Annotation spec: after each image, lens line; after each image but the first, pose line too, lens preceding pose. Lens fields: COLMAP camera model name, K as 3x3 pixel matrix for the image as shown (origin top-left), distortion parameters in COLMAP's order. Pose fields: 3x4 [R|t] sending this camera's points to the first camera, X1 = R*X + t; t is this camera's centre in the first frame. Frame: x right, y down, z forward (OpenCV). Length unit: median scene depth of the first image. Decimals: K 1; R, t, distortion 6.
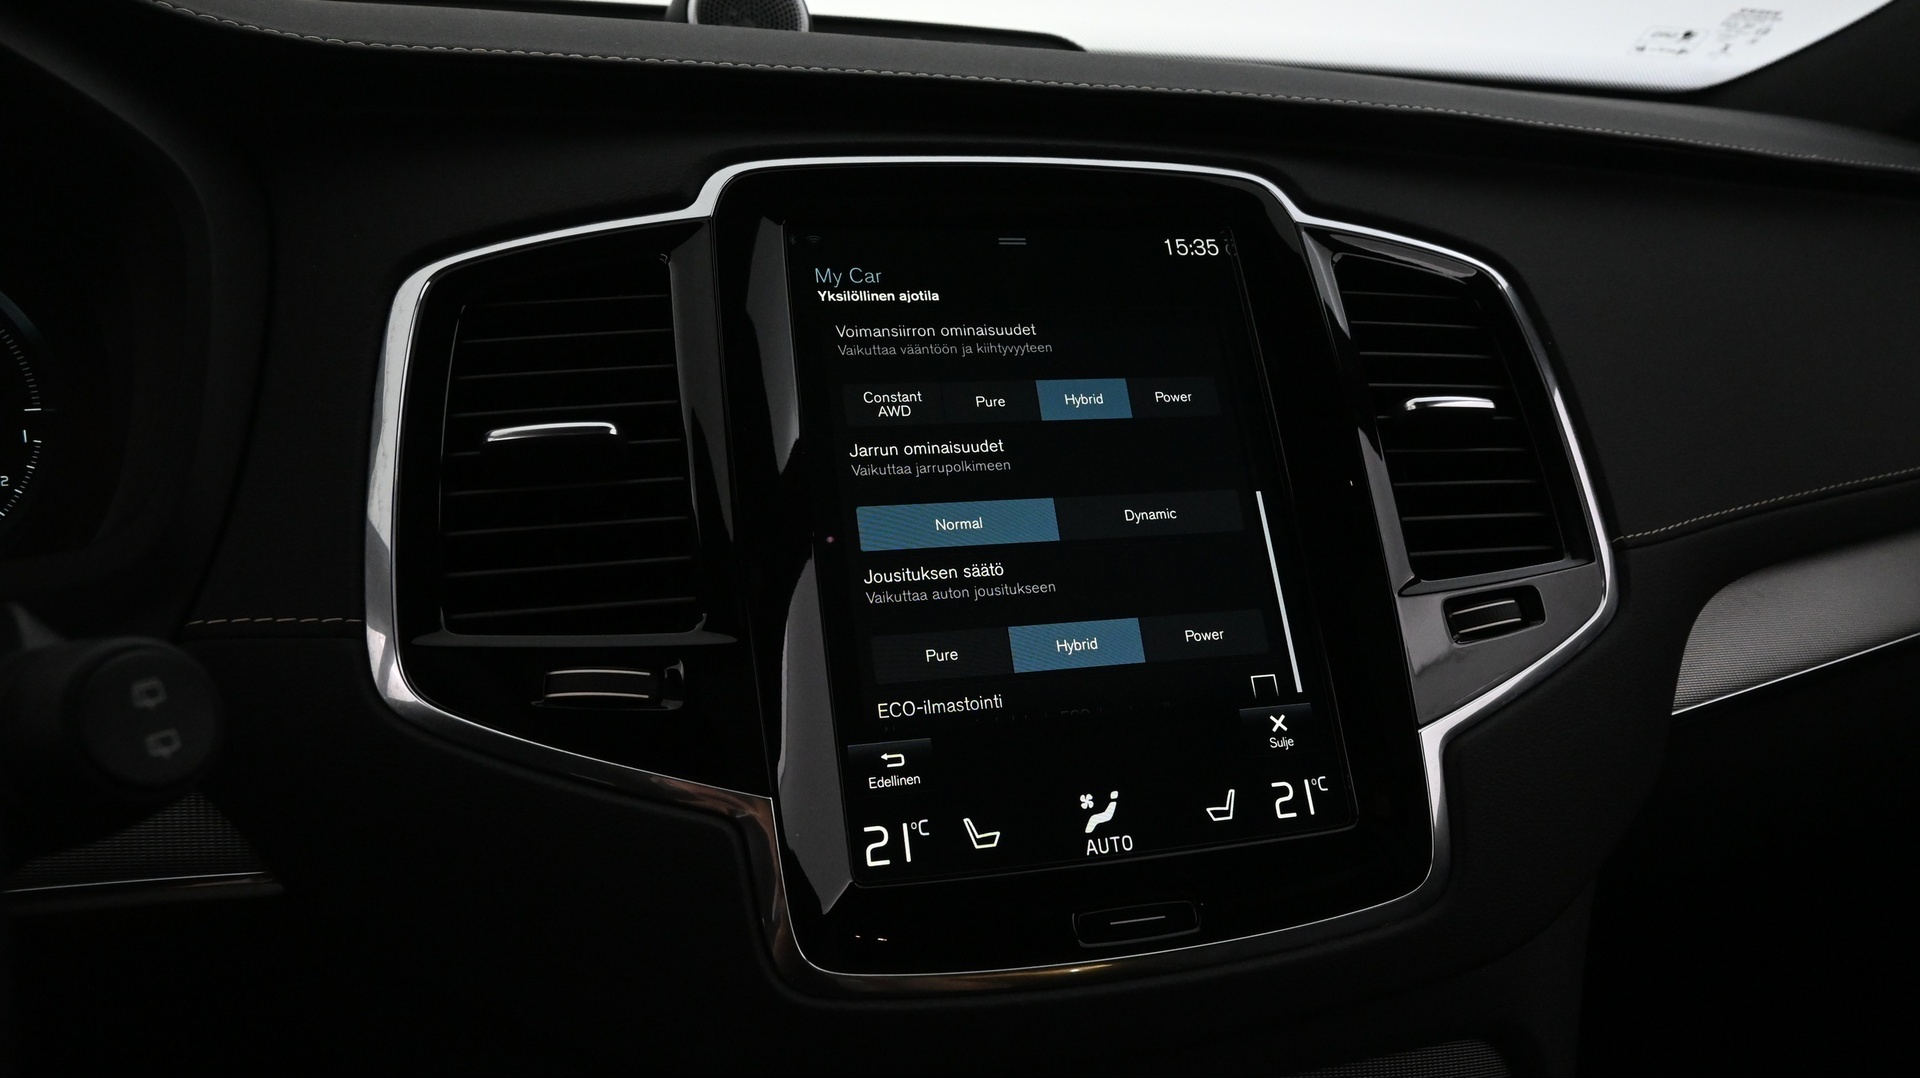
lens RADIAL K [[1326.5, 0, 960.0], [0, 1326.5, 539.0], [0, 0, 1]] dist [-0.000467, -0.000192]
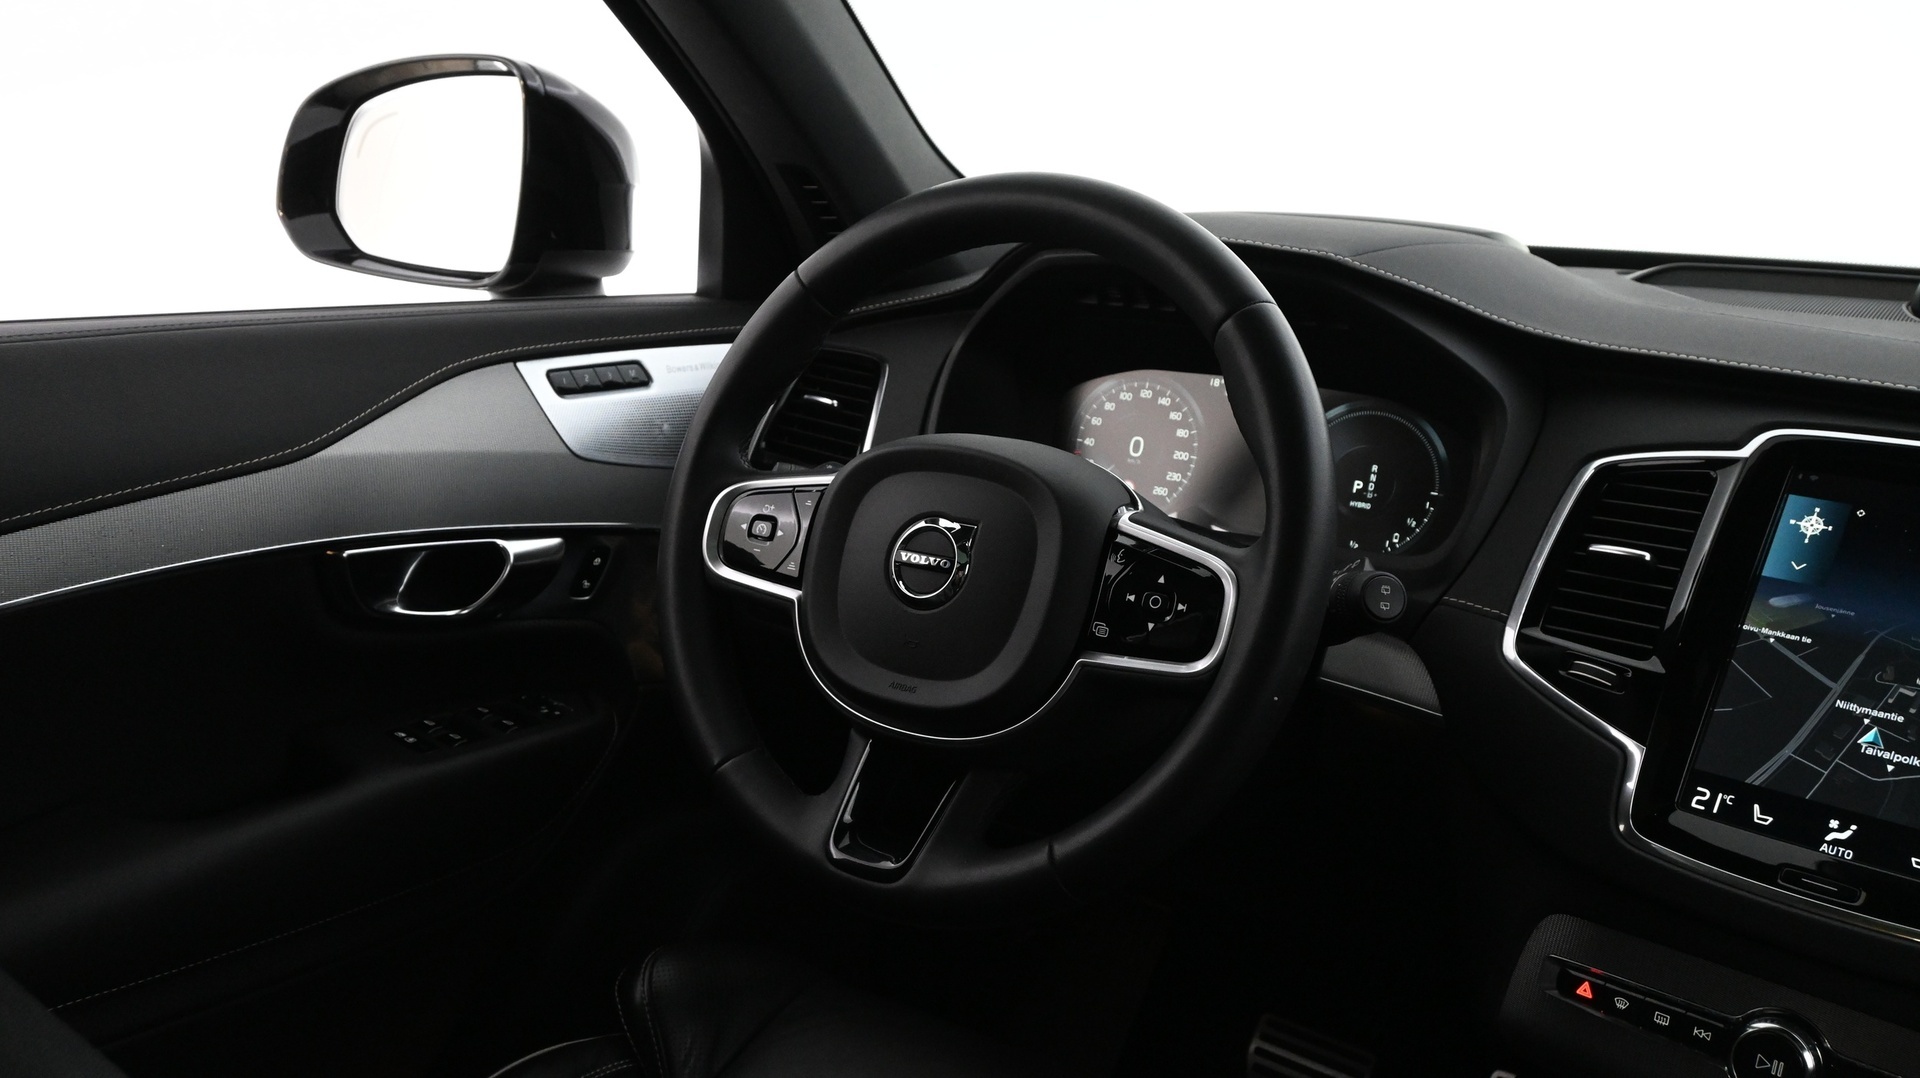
lens RADIAL K [[1677.1, 0, 960.0], [0, 1677.1, 539.0], [0, 0, 1]] dist [-0.015990, 0.013818]
pose [[0.542764, 0.197598, -0.816310, 1.064647], [-0.267971, 0.961875, 0.054660, 0.026148], [0.795989, 0.189080, 0.575022, -1.096279]]
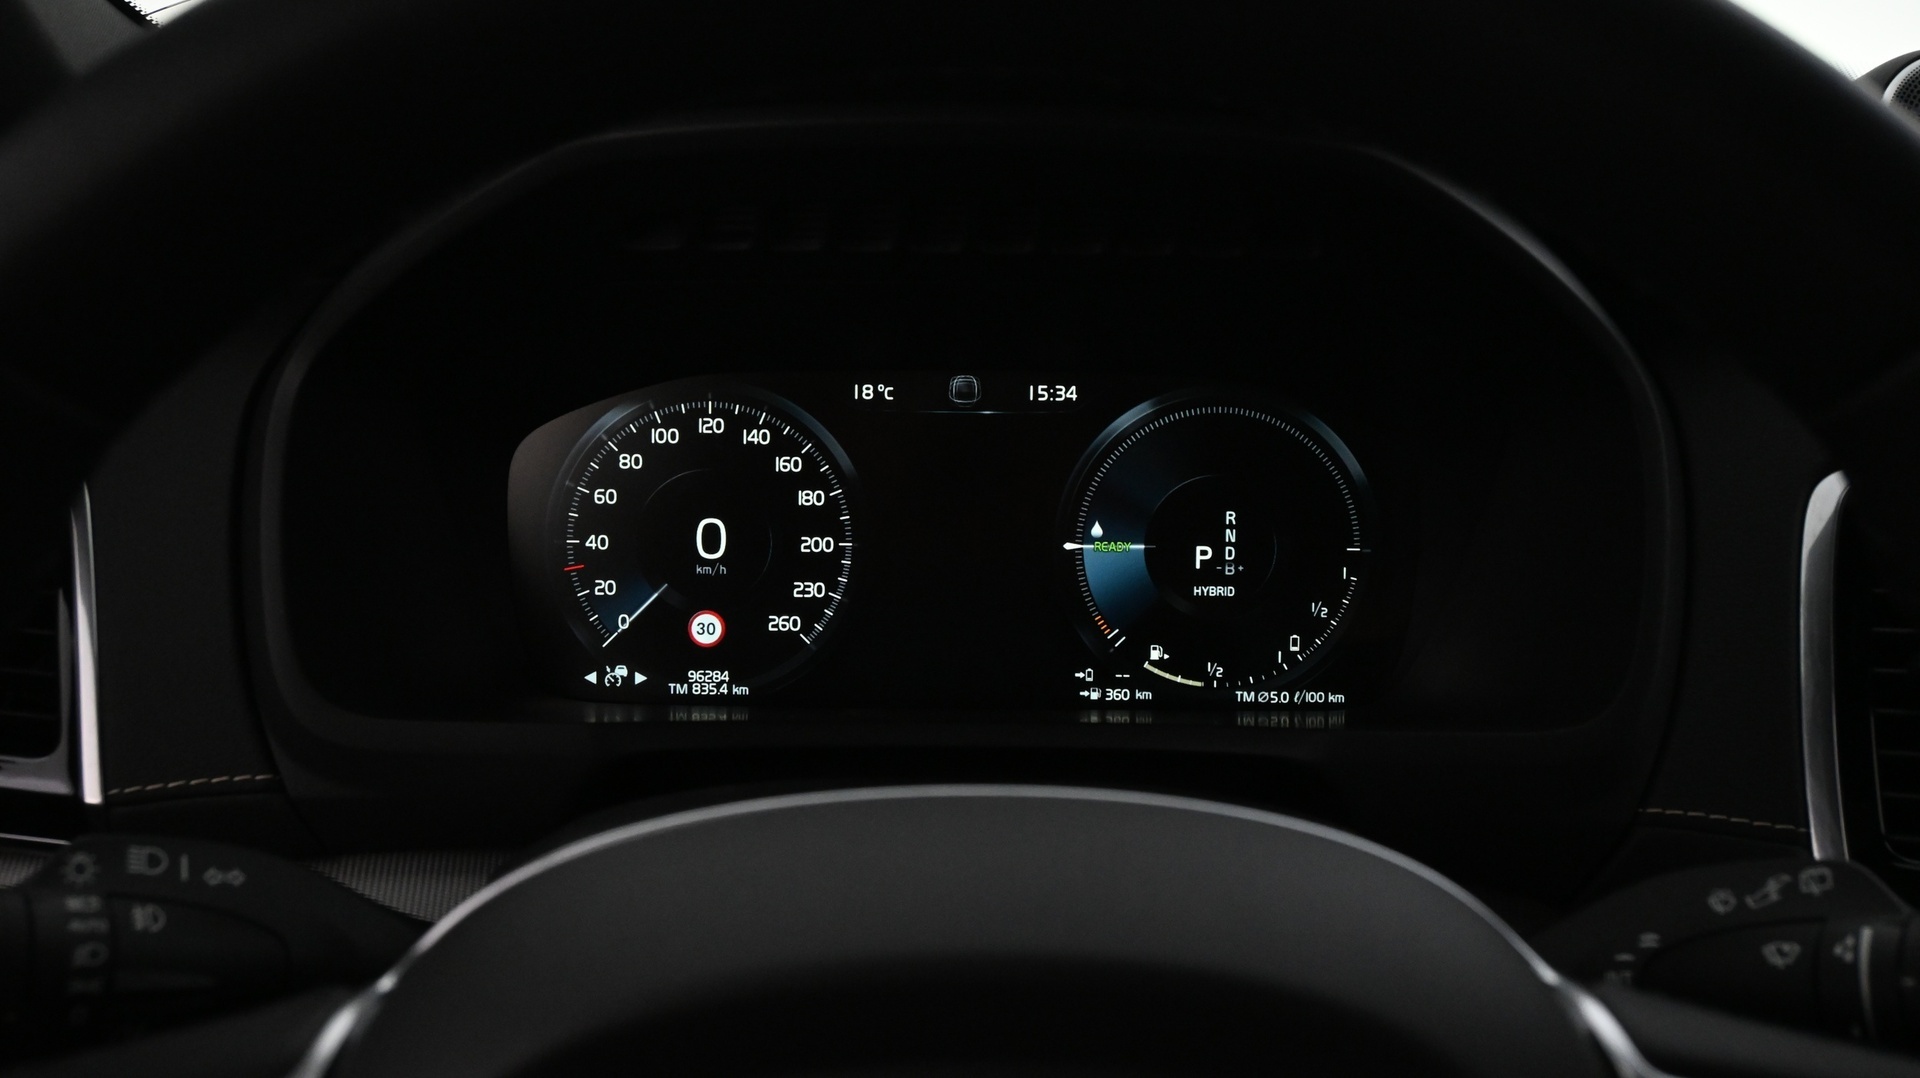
lens RADIAL K [[1623.3, 0, 960.0], [0, 1623.3, 539.0], [0, 0, 1]] dist [-0.007696, -0.004108]
pose [[0.922195, 0.105164, -0.372153, -0.513383], [-0.104927, 0.994259, 0.020953, -0.102197], [0.372220, 0.019726, 0.927935, -0.360700]]
